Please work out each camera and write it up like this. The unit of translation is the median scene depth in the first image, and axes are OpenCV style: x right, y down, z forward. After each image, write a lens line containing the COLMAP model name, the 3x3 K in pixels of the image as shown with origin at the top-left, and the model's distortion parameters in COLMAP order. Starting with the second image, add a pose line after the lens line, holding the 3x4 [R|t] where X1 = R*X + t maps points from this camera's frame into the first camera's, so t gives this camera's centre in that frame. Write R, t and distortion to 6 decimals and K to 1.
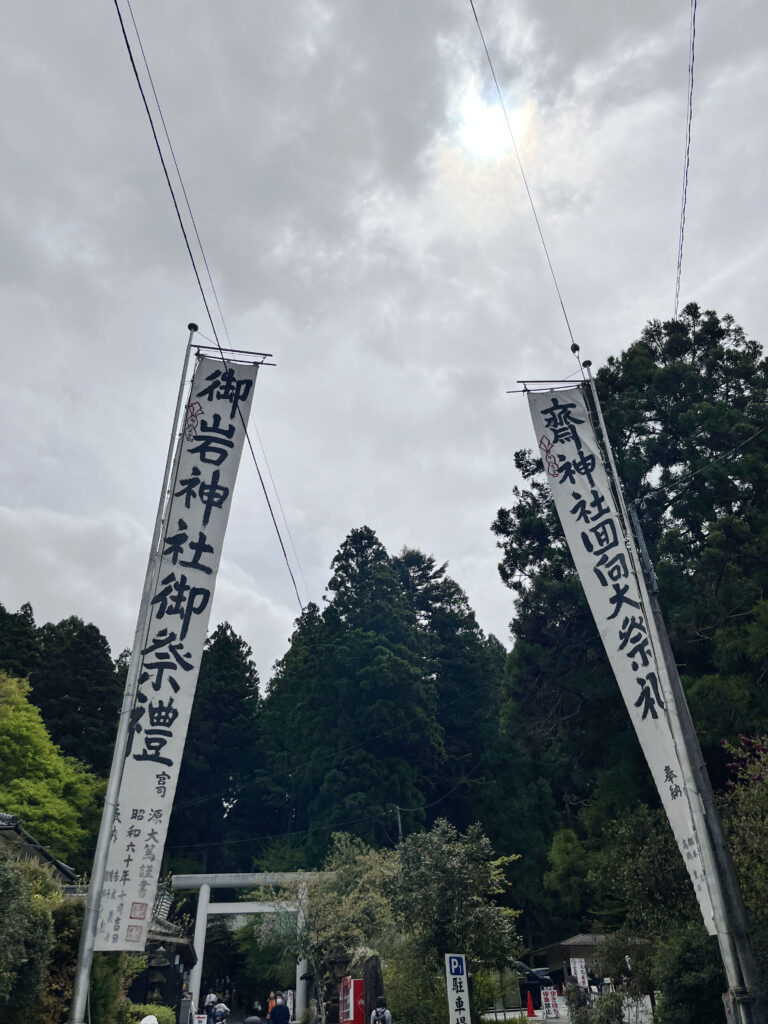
lens RADIAL K [[761.6, 0, 384.0], [0, 761.6, 512.0], [0, 0, 1]] dist [-0.102564, 0.002910]
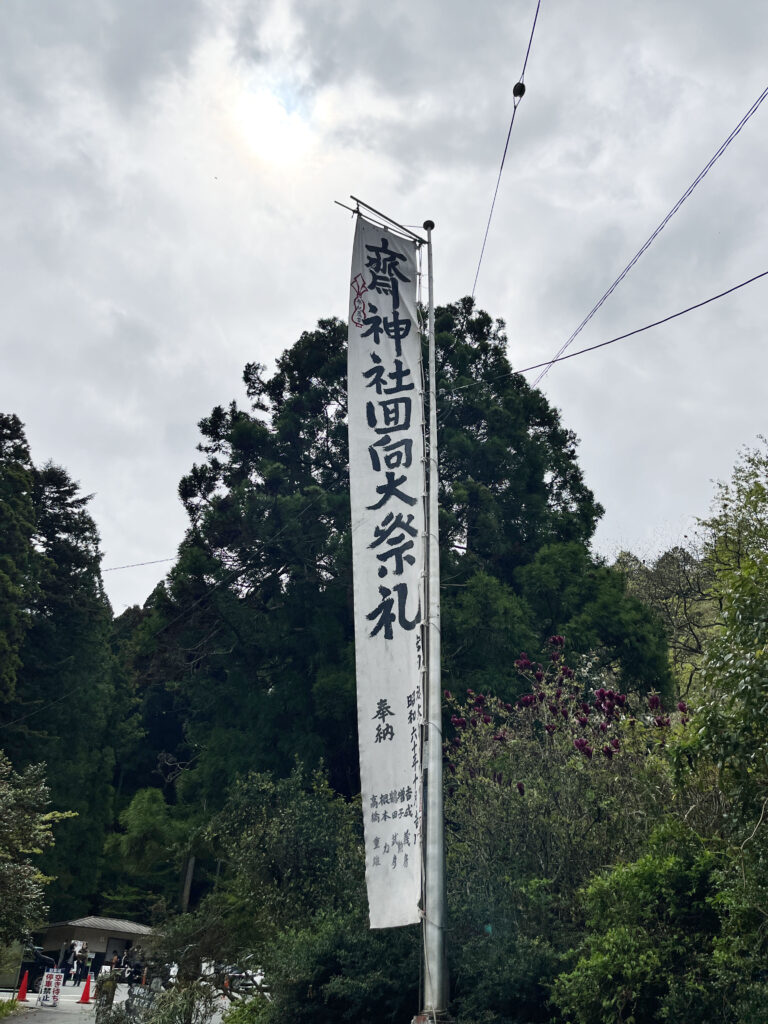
lens RADIAL K [[742.3, 0, 385.0], [0, 742.3, 537.2], [0, 0, 1]] dist [0.158602, -0.217022]
pose [[0.841255, 0.319436, 0.436178, -0.023337], [-0.343967, 0.938674, -0.024034, 0.173308], [-0.417106, -0.129812, 0.899540, 0.258403]]
